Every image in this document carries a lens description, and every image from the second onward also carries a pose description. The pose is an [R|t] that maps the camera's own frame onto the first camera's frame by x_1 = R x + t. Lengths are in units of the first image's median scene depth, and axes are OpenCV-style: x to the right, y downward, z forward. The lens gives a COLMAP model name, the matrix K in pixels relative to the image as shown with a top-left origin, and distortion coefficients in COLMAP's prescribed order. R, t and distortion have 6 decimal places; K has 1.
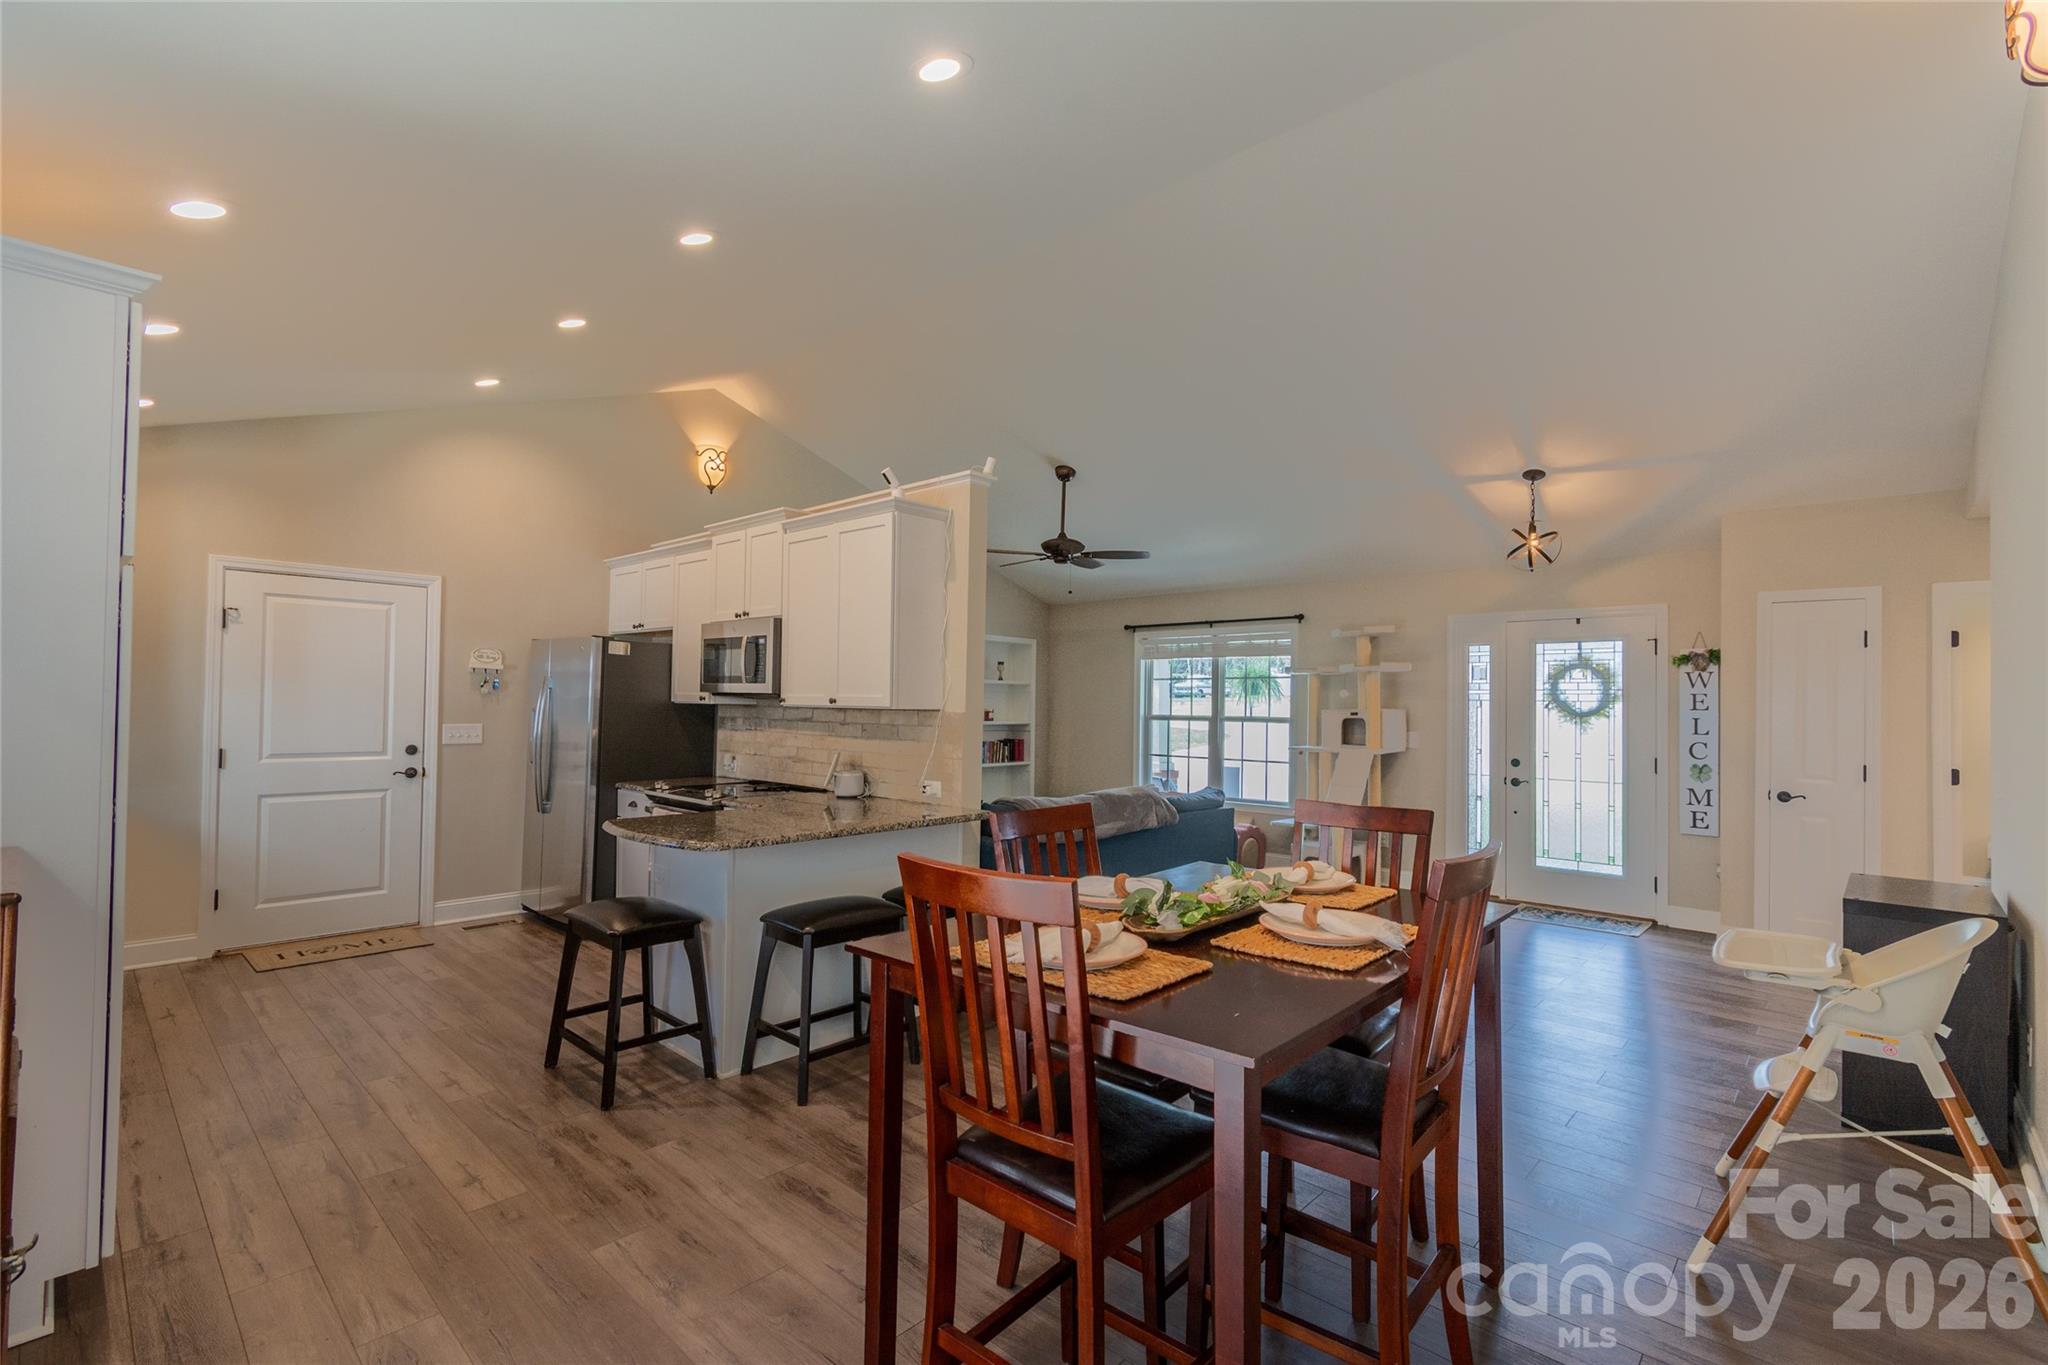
lens RADIAL K [[903.7, 0, 1036.6], [0, 903.7, 690.9], [0, 0, 1]] dist [0.001494, 0.000003]
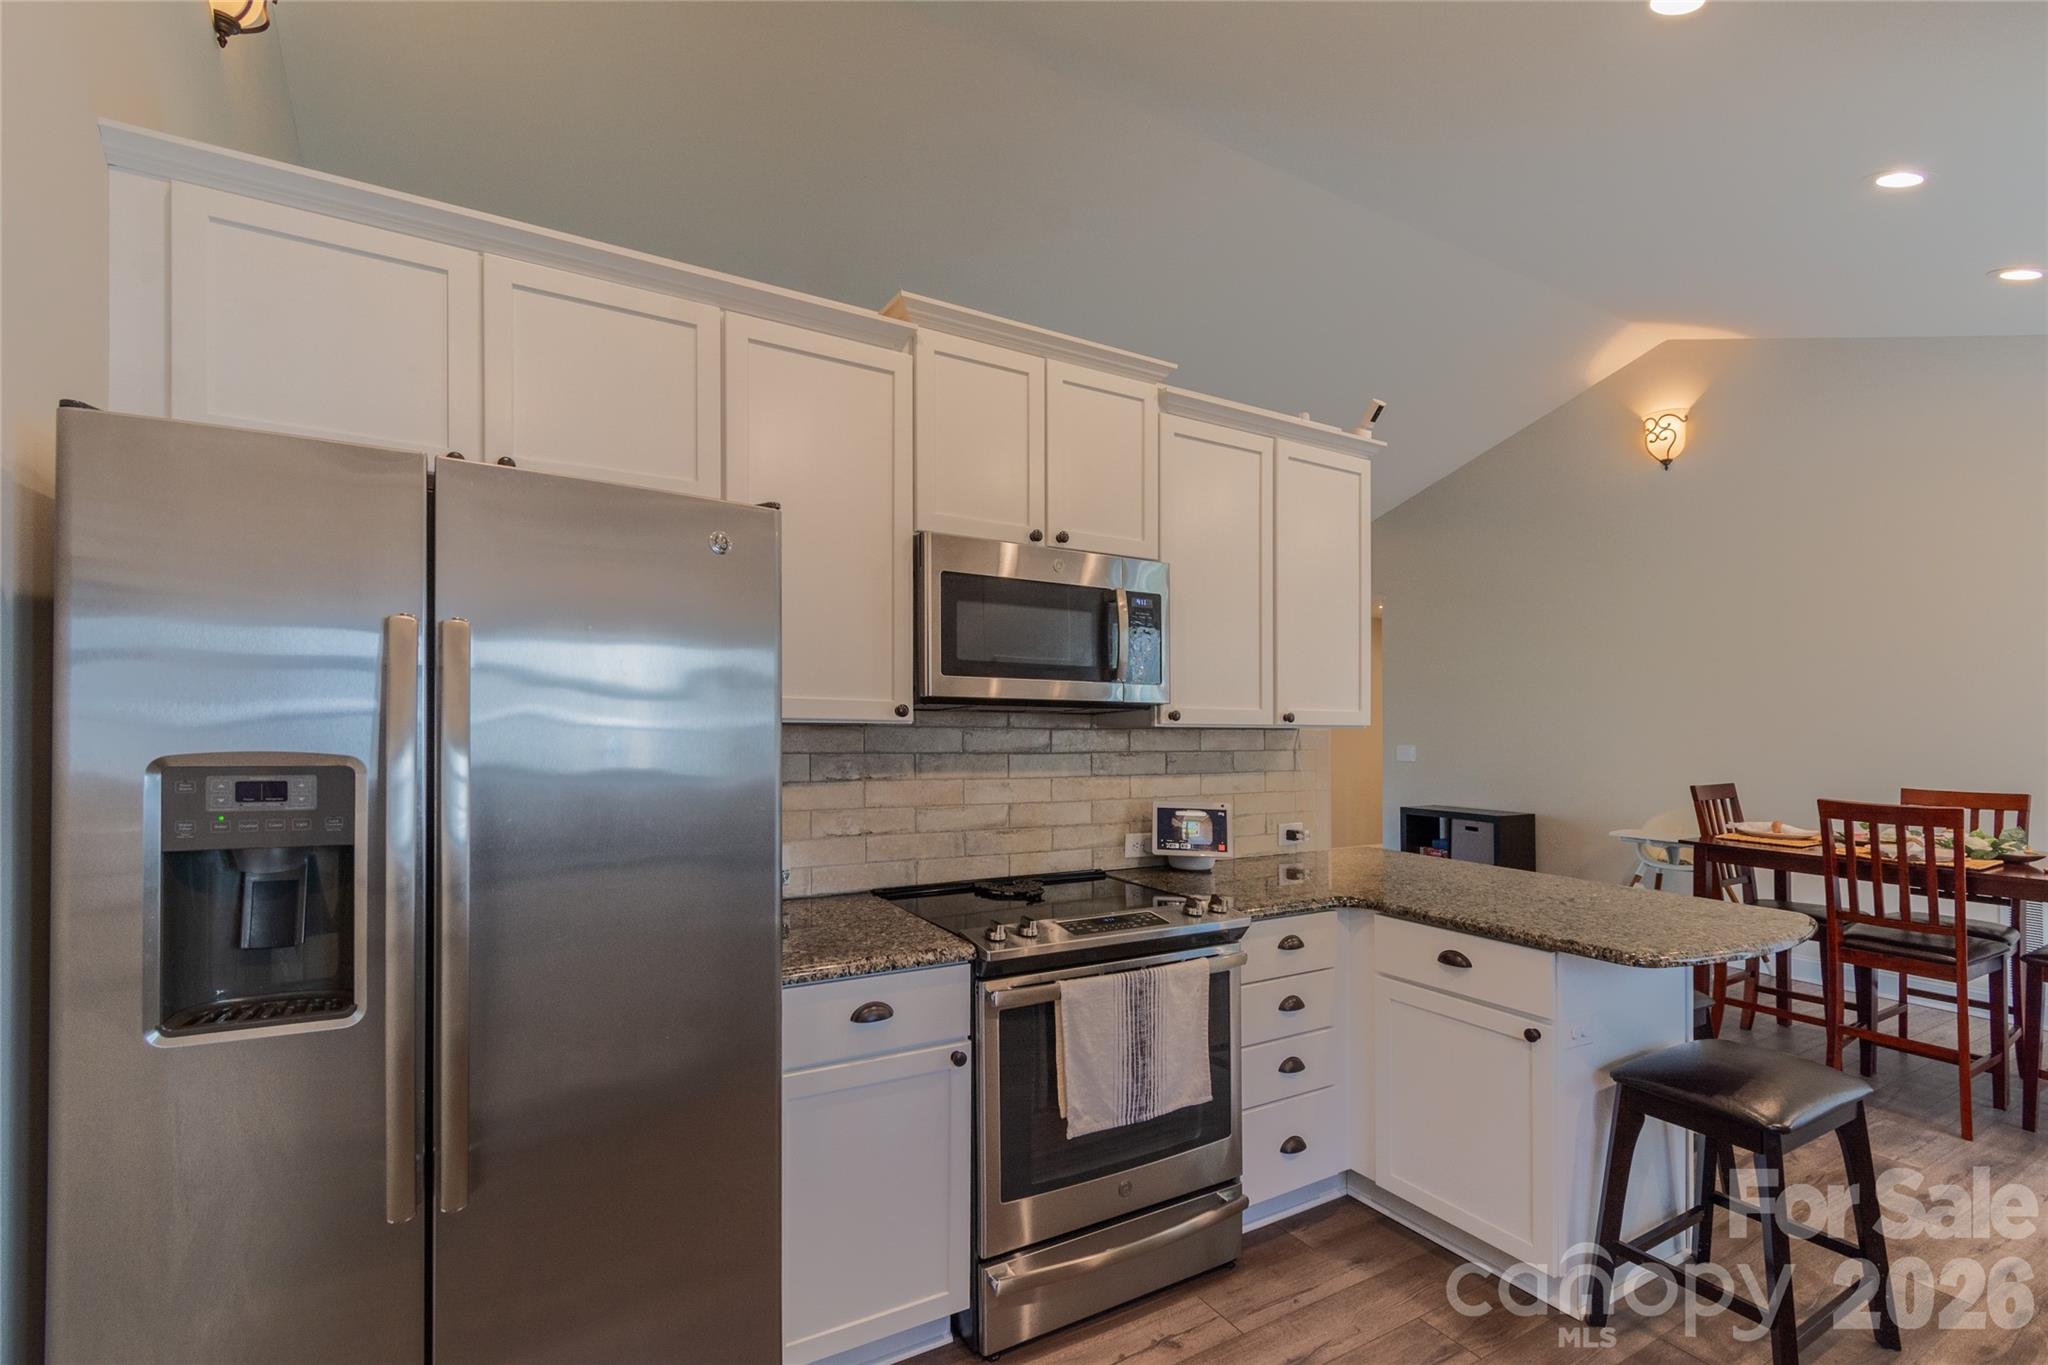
lens RADIAL K [[903.7, 0, 1036.6], [0, 903.7, 690.9], [0, 0, 1]] dist [0.001494, 0.000003]
pose [[0.294016, 0.014083, 0.955697, -0.722644], [-0.023352, 0.999699, -0.007547, 0.000988], [-0.955515, -0.020099, 0.294257, 0.797938]]
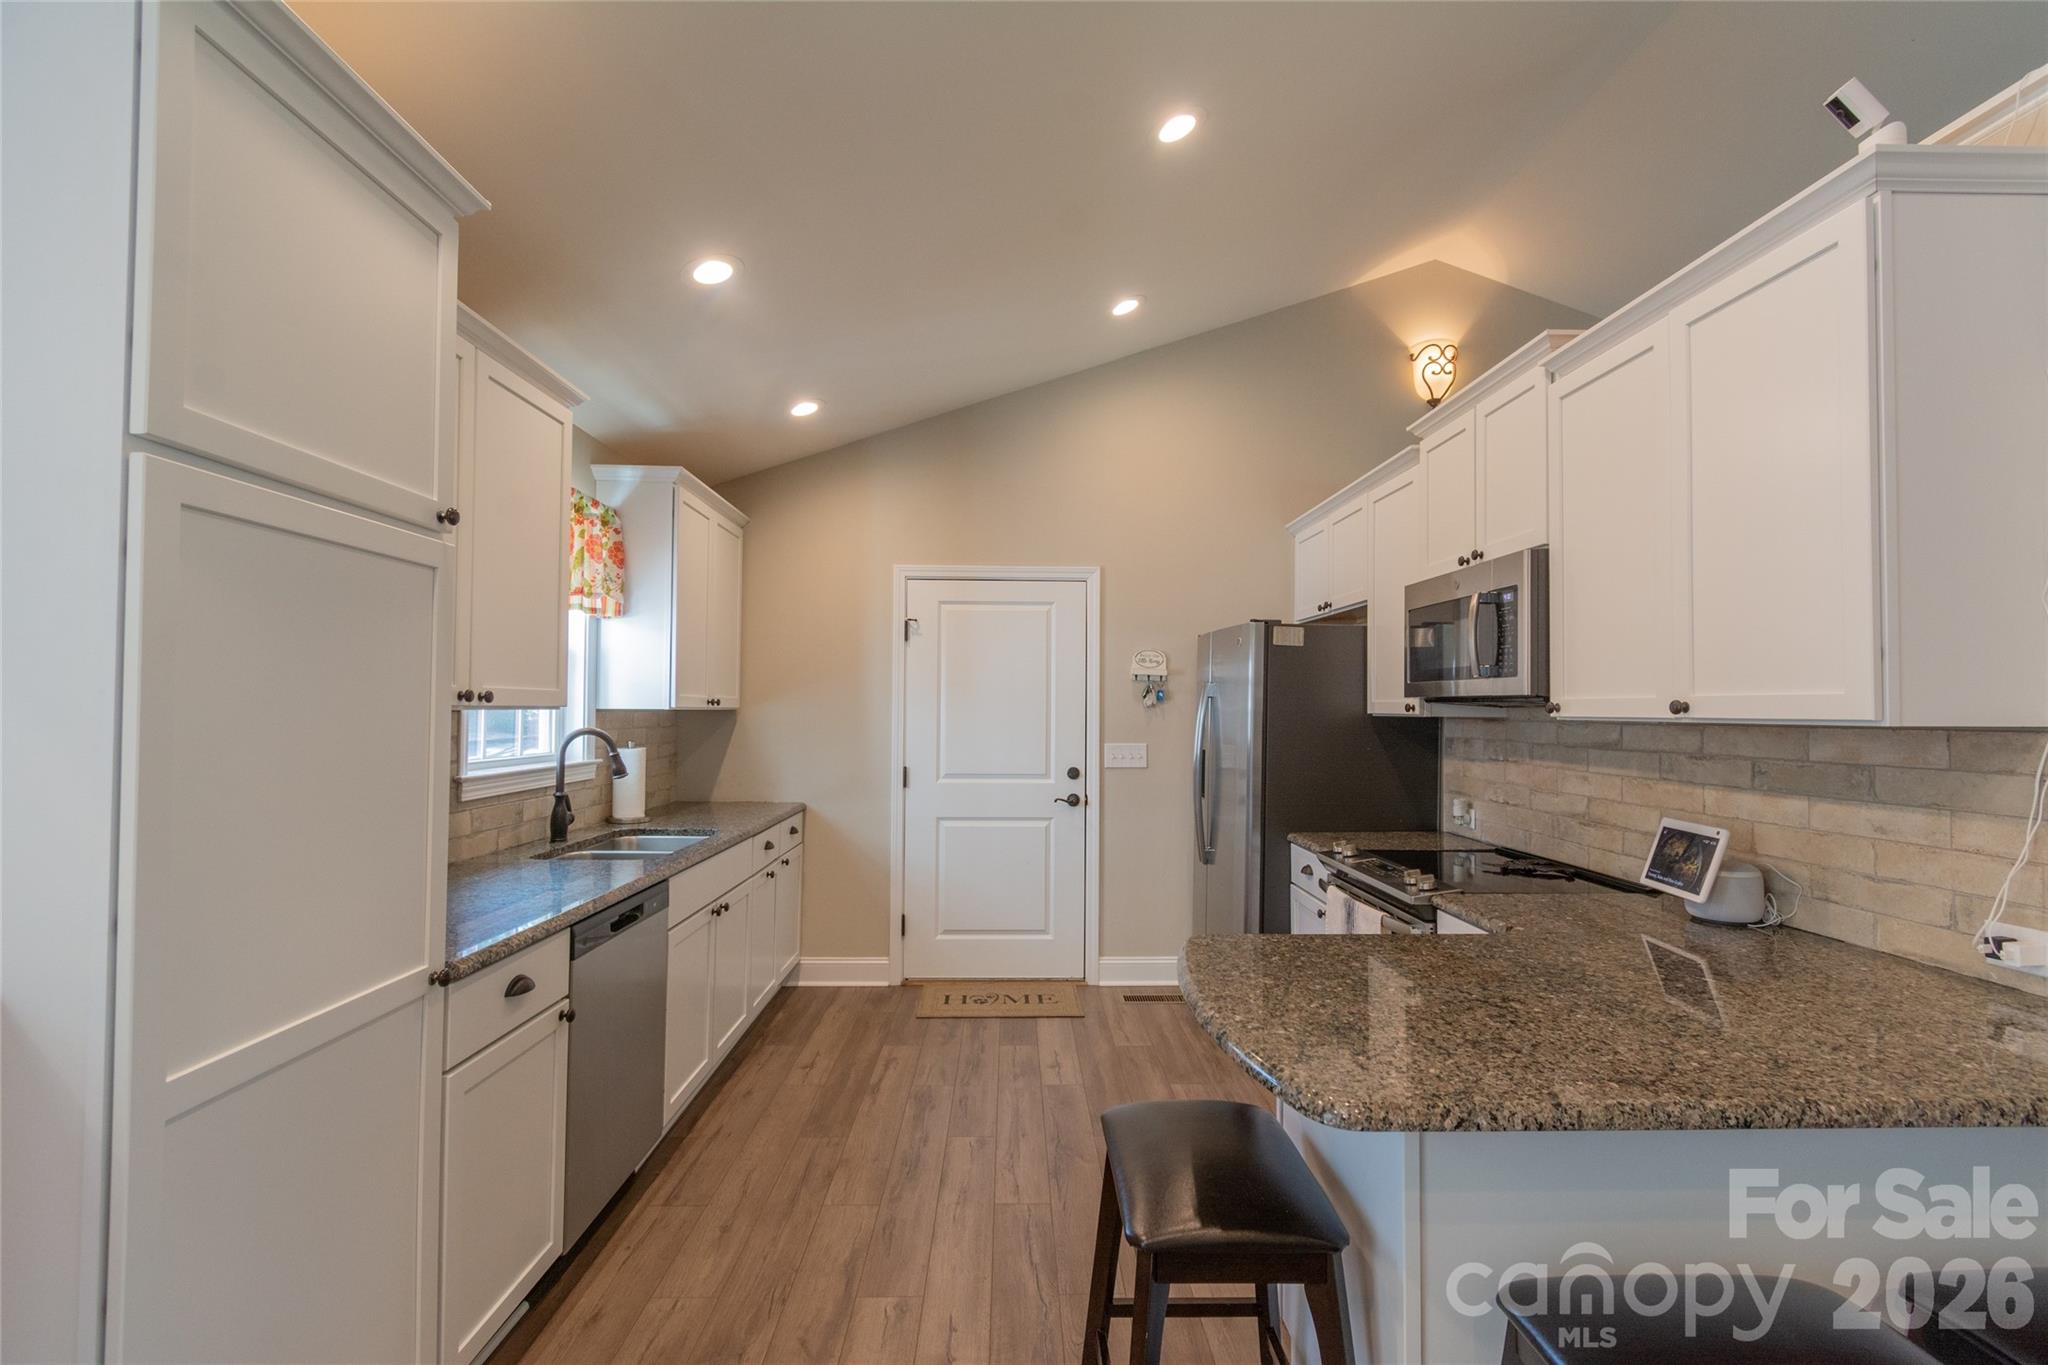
lens RADIAL K [[907.5, 0, 1034.9], [0, 907.5, 692.5], [0, 0, 1]] dist [0.003719, -0.000224]
pose [[0.697505, -0.025437, -0.716128, -0.103399], [0.014867, 0.999668, -0.021027, 0.006826], [0.716426, 0.004019, 0.697652, 0.378449]]
